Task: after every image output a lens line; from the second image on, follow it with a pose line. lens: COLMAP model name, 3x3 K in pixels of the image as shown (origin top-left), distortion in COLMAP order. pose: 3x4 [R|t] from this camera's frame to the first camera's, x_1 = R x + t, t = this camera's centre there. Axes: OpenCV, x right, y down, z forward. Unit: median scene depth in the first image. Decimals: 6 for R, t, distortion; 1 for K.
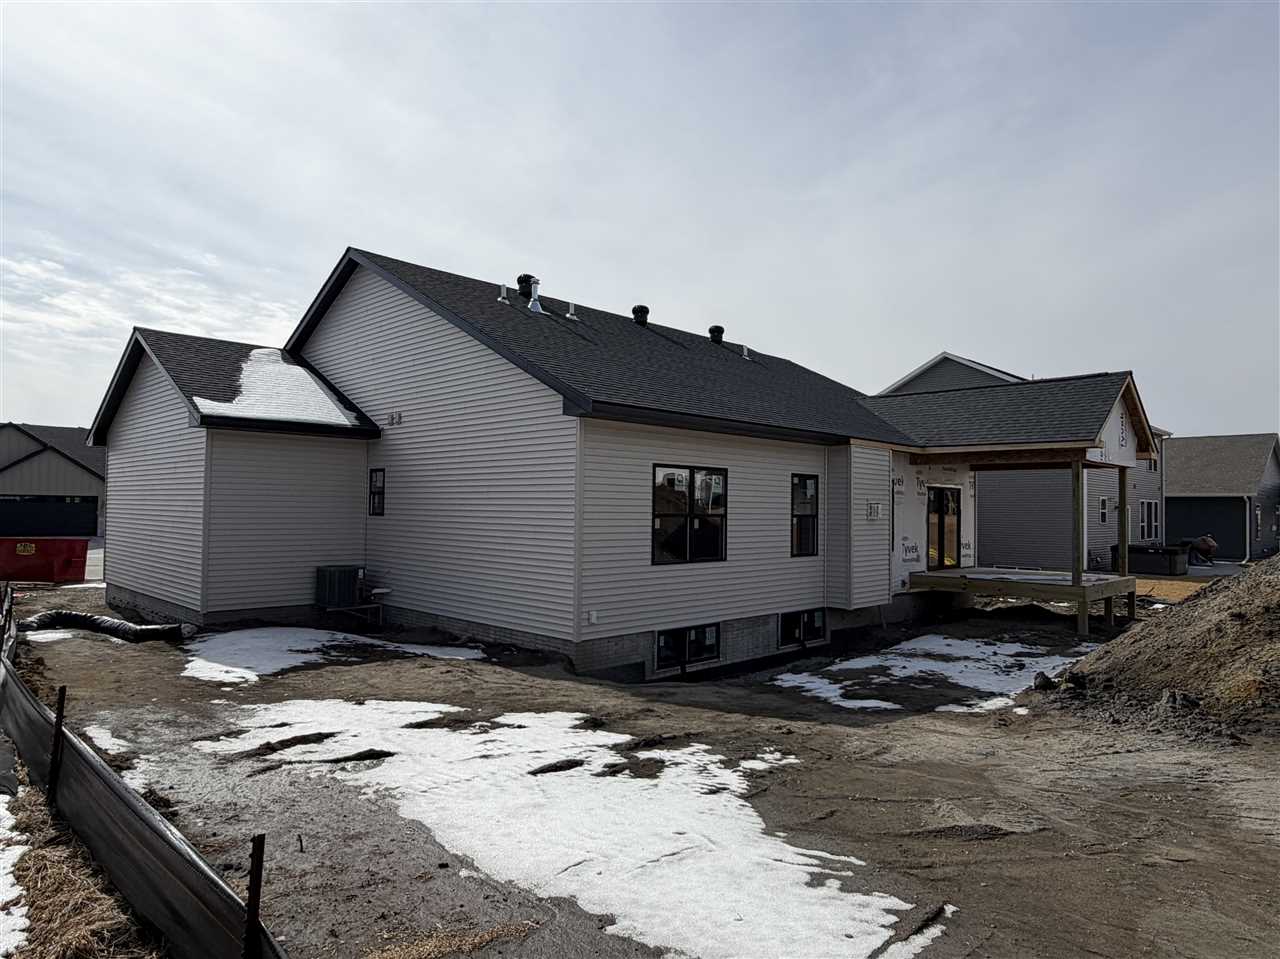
lens RADIAL K [[823.4, 0, 642.7], [0, 823.4, 484.7], [0, 0, 1]] dist [-0.005021, 0.007451]
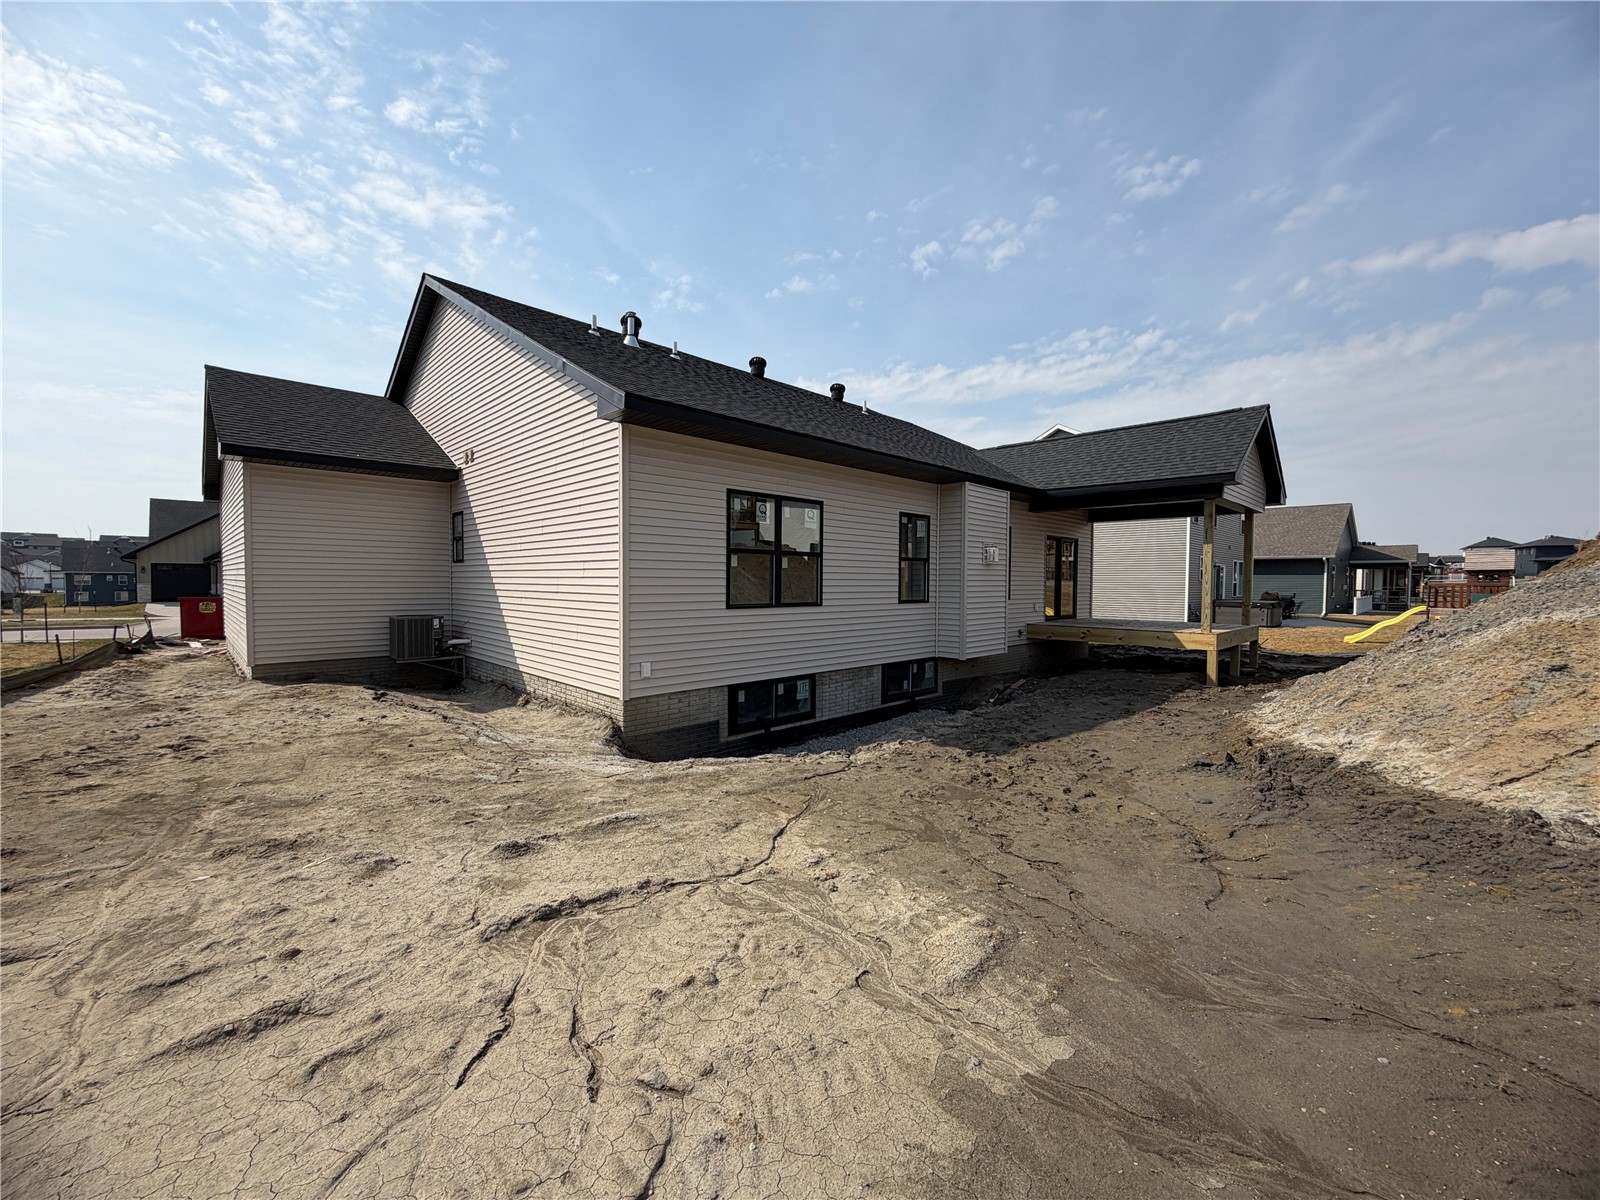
lens RADIAL K [[635.2, 0, 795.9], [0, 635.2, 597.7], [0, 0, 1]] dist [0.002032, 0.000049]
pose [[0.999674, -0.006291, -0.024757, 0.082590], [0.007591, 0.998577, 0.052777, 0.043272], [0.024389, -0.052948, 0.998299, 0.286924]]
